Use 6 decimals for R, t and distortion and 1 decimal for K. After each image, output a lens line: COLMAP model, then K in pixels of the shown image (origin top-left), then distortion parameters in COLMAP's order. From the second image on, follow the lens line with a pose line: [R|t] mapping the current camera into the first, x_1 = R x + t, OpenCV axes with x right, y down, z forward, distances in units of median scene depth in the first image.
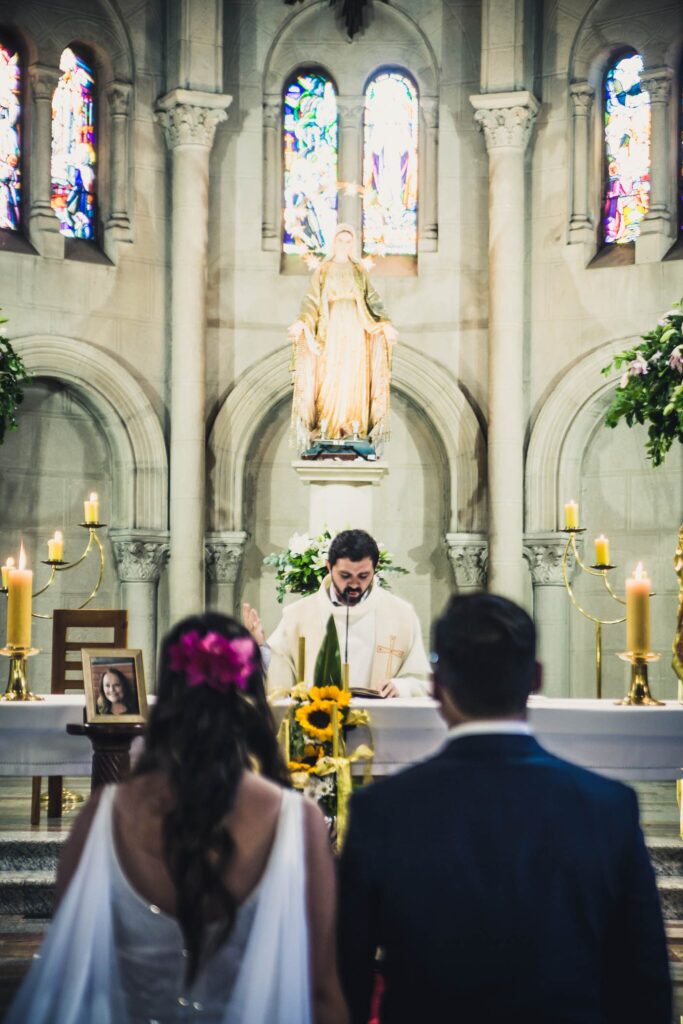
lens RADIAL K [[2067.9, 0, 341.5], [0, 2067.9, 512.0], [0, 0, 1]] dist [0.329248, 0.053535]
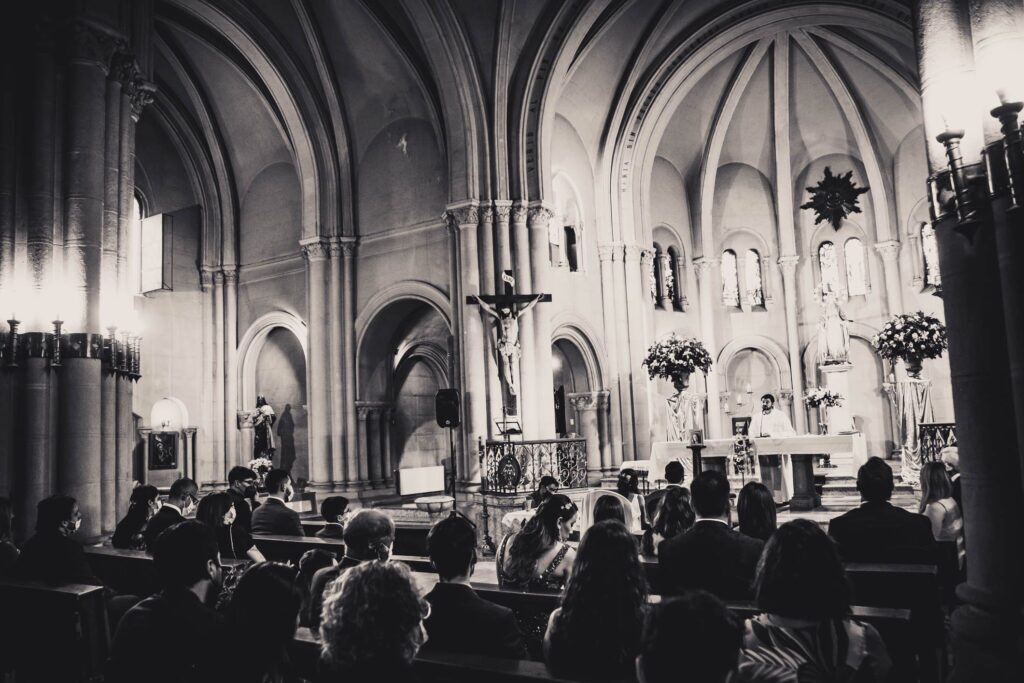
lens RADIAL K [[831.3, 0, 512.0], [0, 831.3, 341.5], [0, 0, 1]] dist [-0.072963, 0.003762]
pose [[0.842388, -0.106312, -0.528280, 0.235912], [0.083706, 0.994262, -0.066611, -0.016547], [0.532330, 0.011893, 0.846453, -0.329976]]
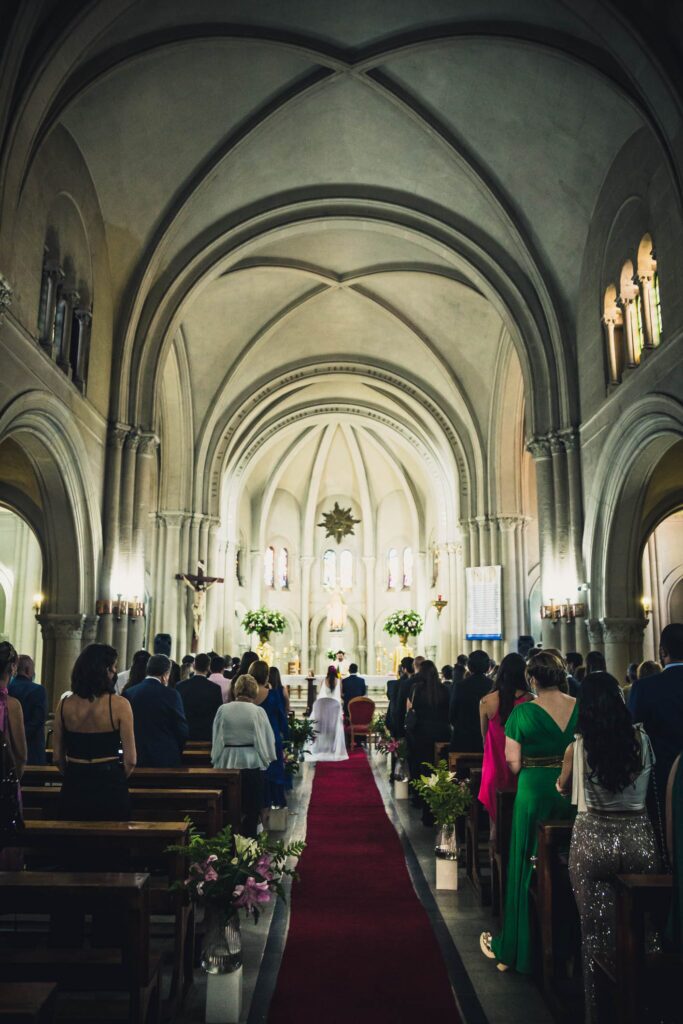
lens RADIAL K [[831.3, 0, 341.5], [0, 831.3, 512.0], [0, 0, 1]] dist [-0.072963, 0.003762]
pose [[0.999913, -0.001642, 0.013051, -0.013508], [0.003252, 0.992241, -0.124290, -0.059036], [-0.012746, 0.124322, 0.992160, -0.978504]]
